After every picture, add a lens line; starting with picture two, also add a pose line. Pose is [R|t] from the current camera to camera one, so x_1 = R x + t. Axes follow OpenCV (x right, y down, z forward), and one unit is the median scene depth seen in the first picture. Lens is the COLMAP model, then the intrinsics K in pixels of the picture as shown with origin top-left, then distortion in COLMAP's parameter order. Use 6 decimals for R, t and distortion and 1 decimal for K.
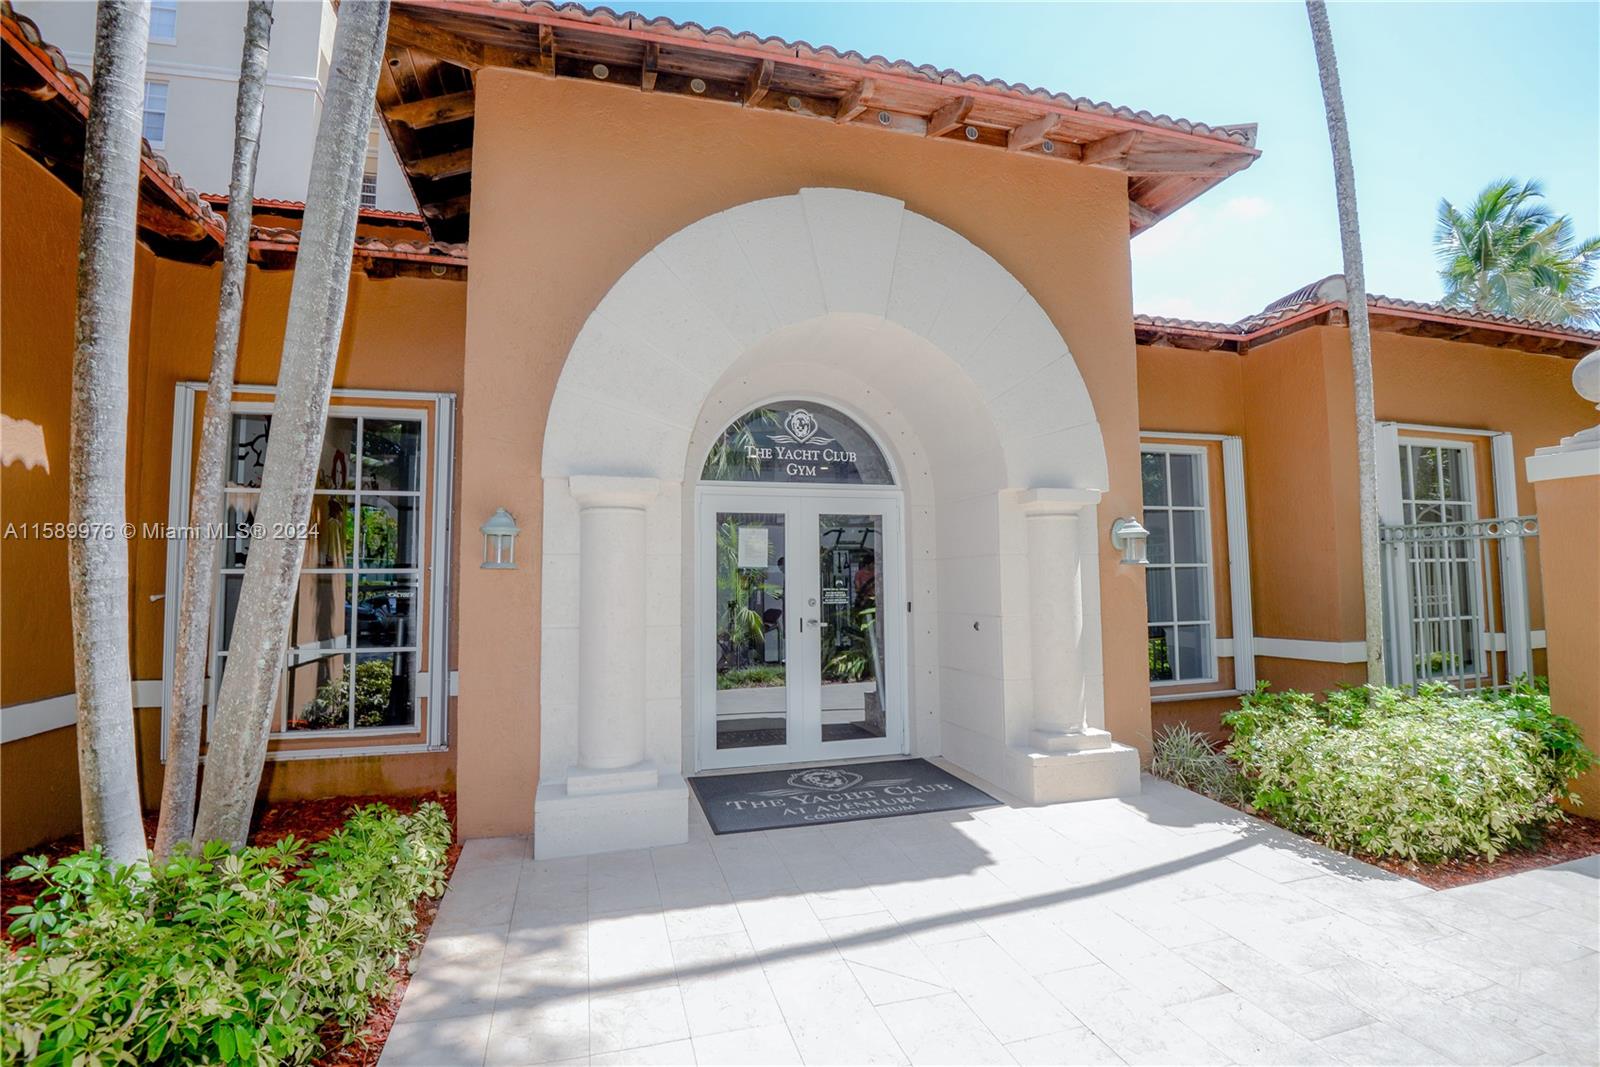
lens RADIAL K [[800.2, 0, 800.0], [0, 800.2, 533.5], [0, 0, 1]] dist [-0.003787, -0.000678]
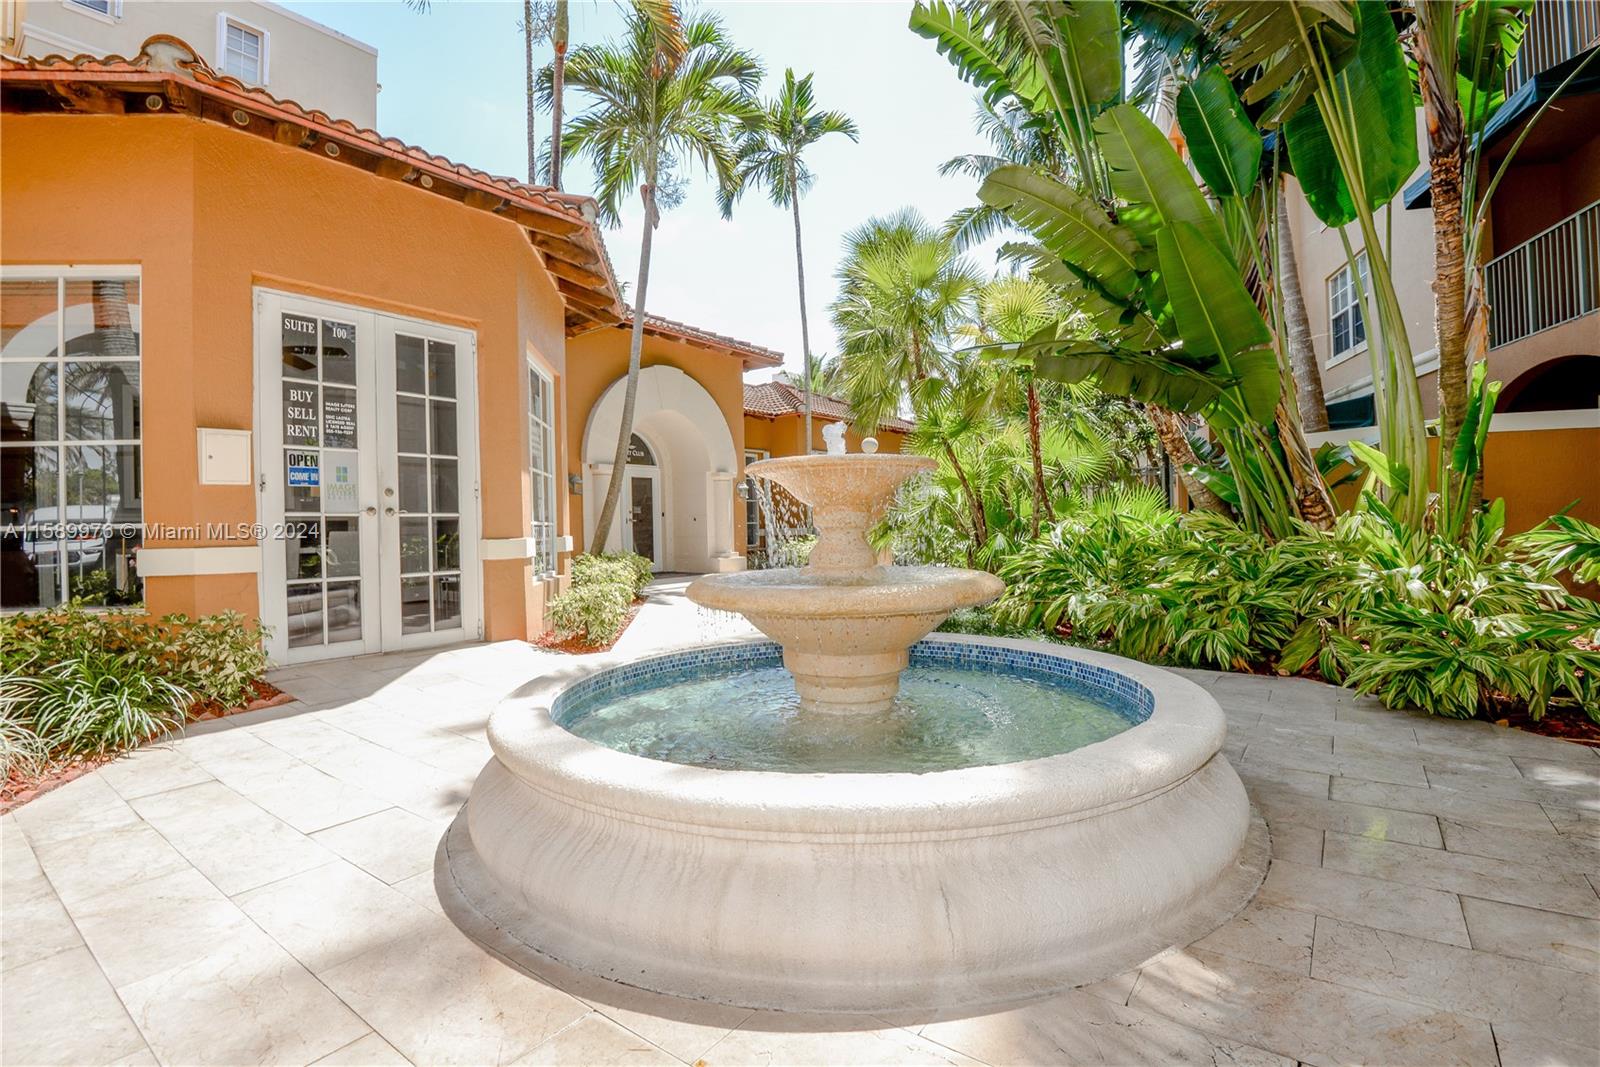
lens RADIAL K [[731.0, 0, 800.0], [0, 731.0, 533.5], [0, 0, 1]] dist [-0.003388, -0.000570]
pose [[0.817572, -0.006761, 0.575787, -0.952075], [-0.031978, 0.997855, 0.057123, 0.007345], [-0.574938, -0.065115, 0.815602, -1.304579]]
